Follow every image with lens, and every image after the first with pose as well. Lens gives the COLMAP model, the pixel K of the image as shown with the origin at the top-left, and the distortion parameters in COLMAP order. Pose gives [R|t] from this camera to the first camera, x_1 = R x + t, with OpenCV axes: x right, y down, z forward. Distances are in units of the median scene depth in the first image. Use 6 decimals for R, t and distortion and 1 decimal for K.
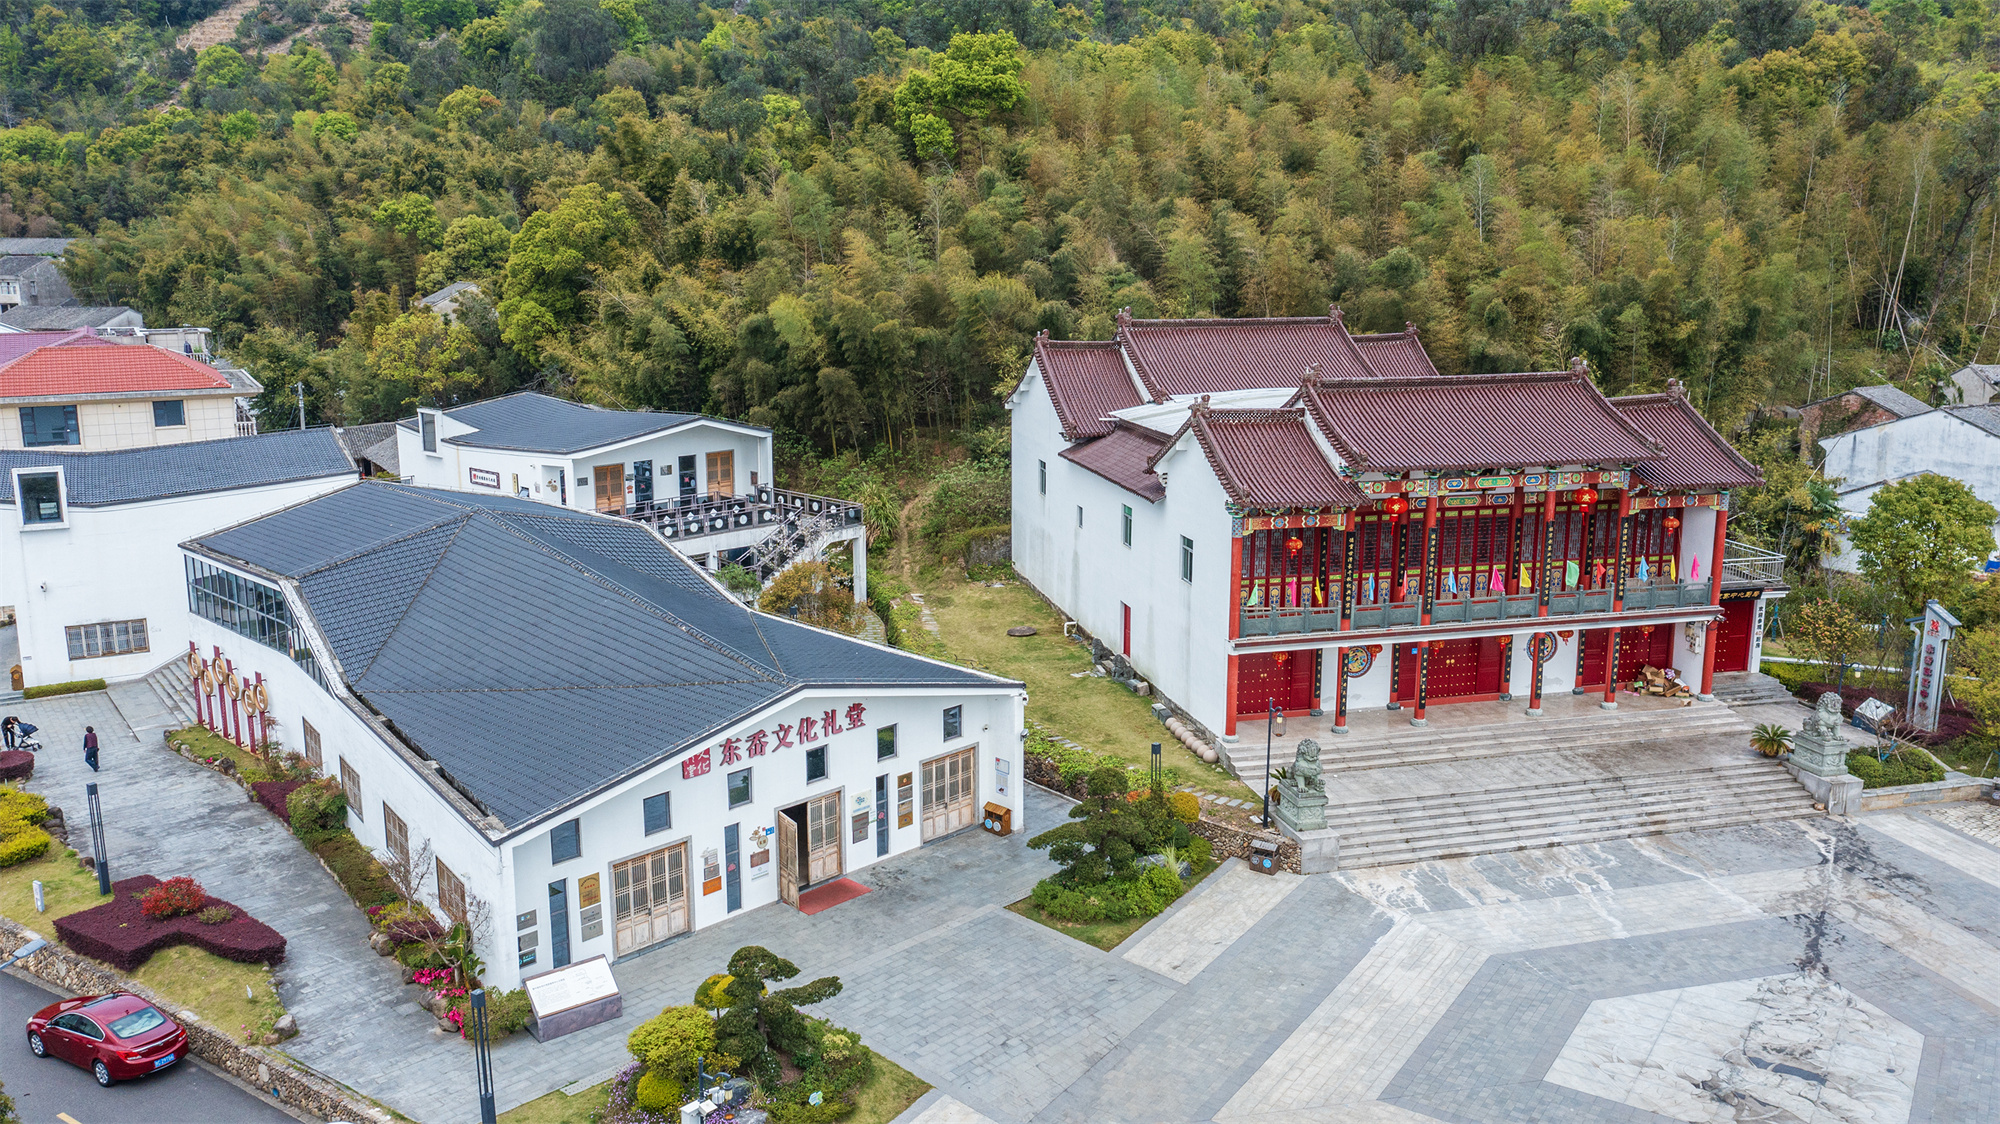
lens RADIAL K [[1587.7, 0, 1000.0], [0, 1587.7, 562.0], [0, 0, 1]] dist [0.002661, 0.002066]
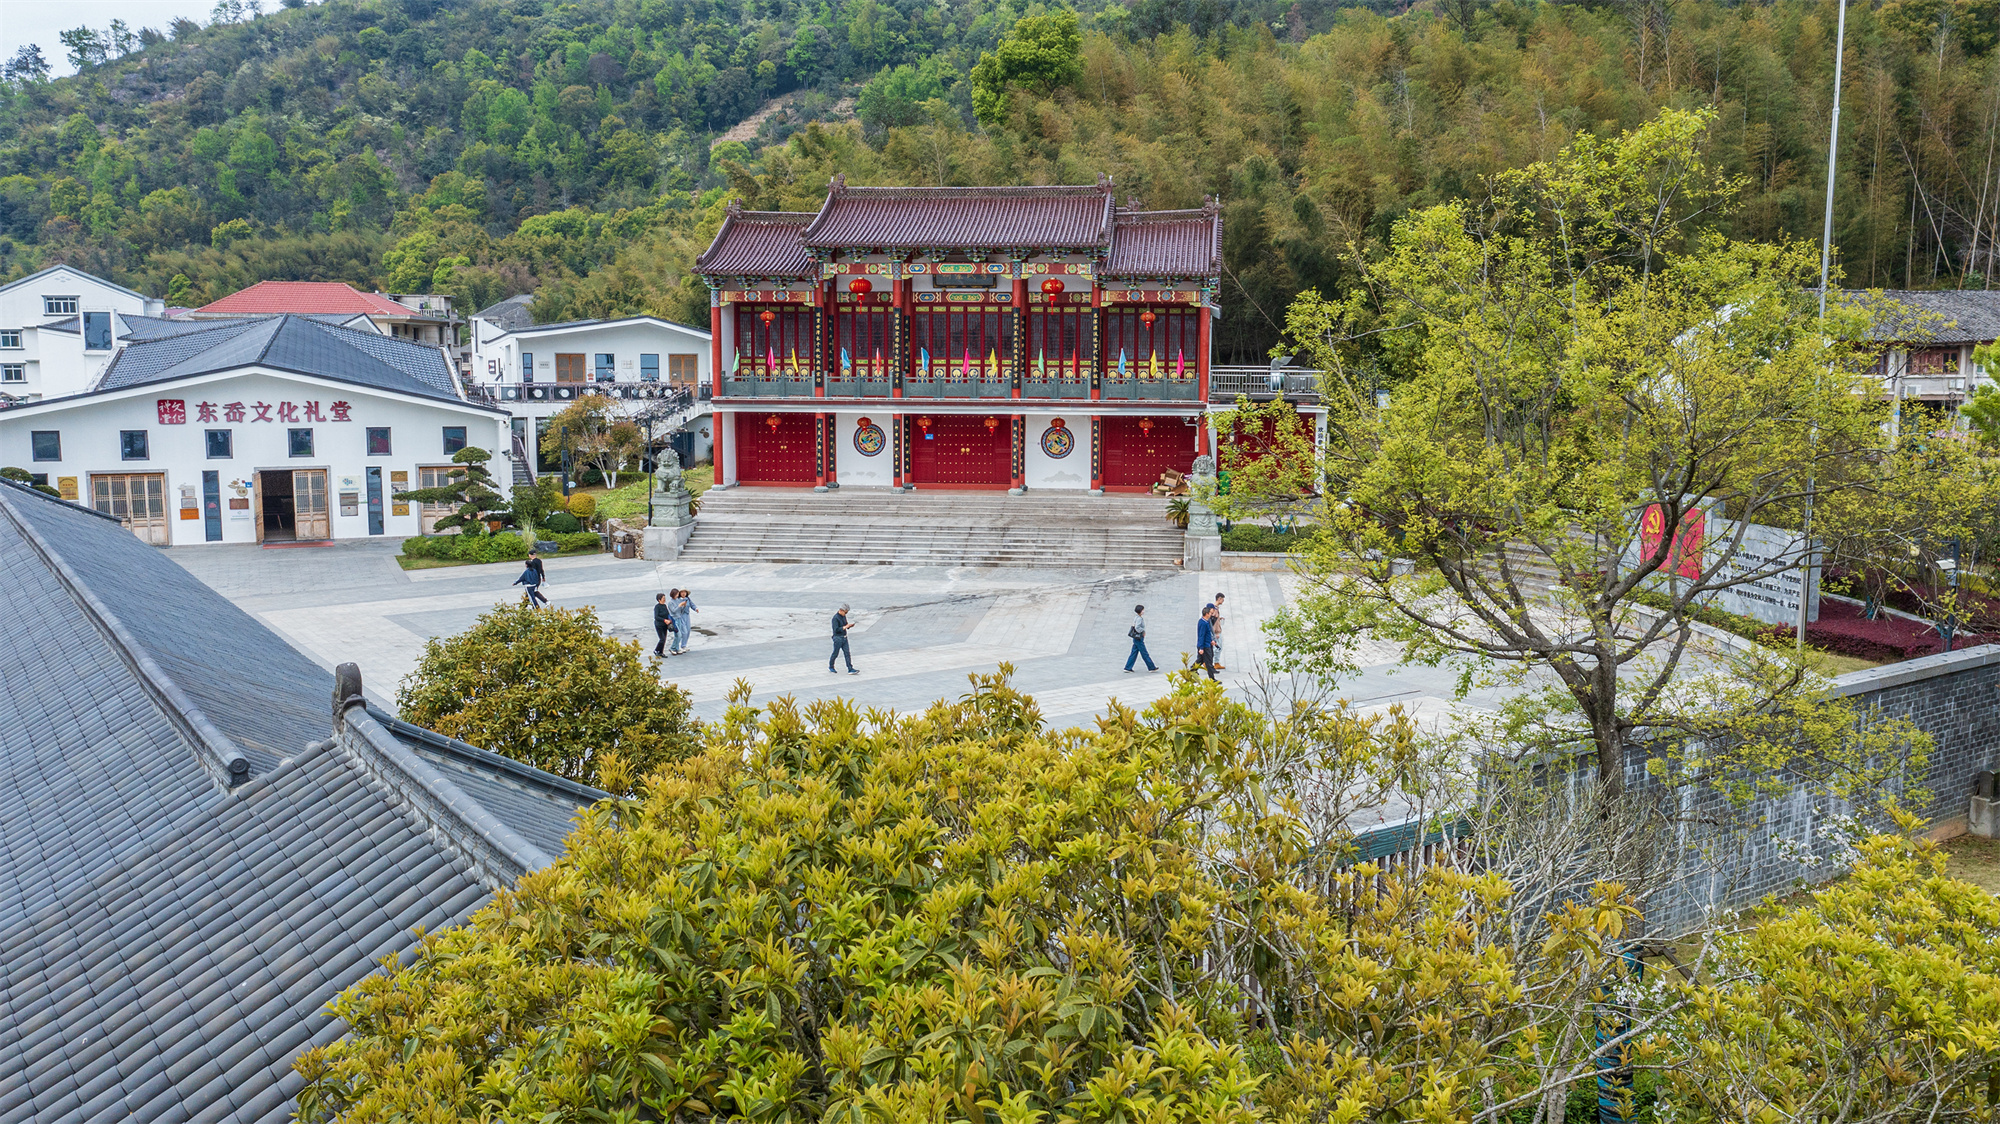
lens RADIAL K [[1637.8, 0, 1000.0], [0, 1637.8, 562.0], [0, 0, 1]] dist [0.011099, 0.009847]
pose [[0.934146, 0.050699, -0.353272, 0.866688], [-0.078121, 0.994901, -0.063792, 0.256967], [0.348236, 0.087189, 0.933343, -0.039814]]
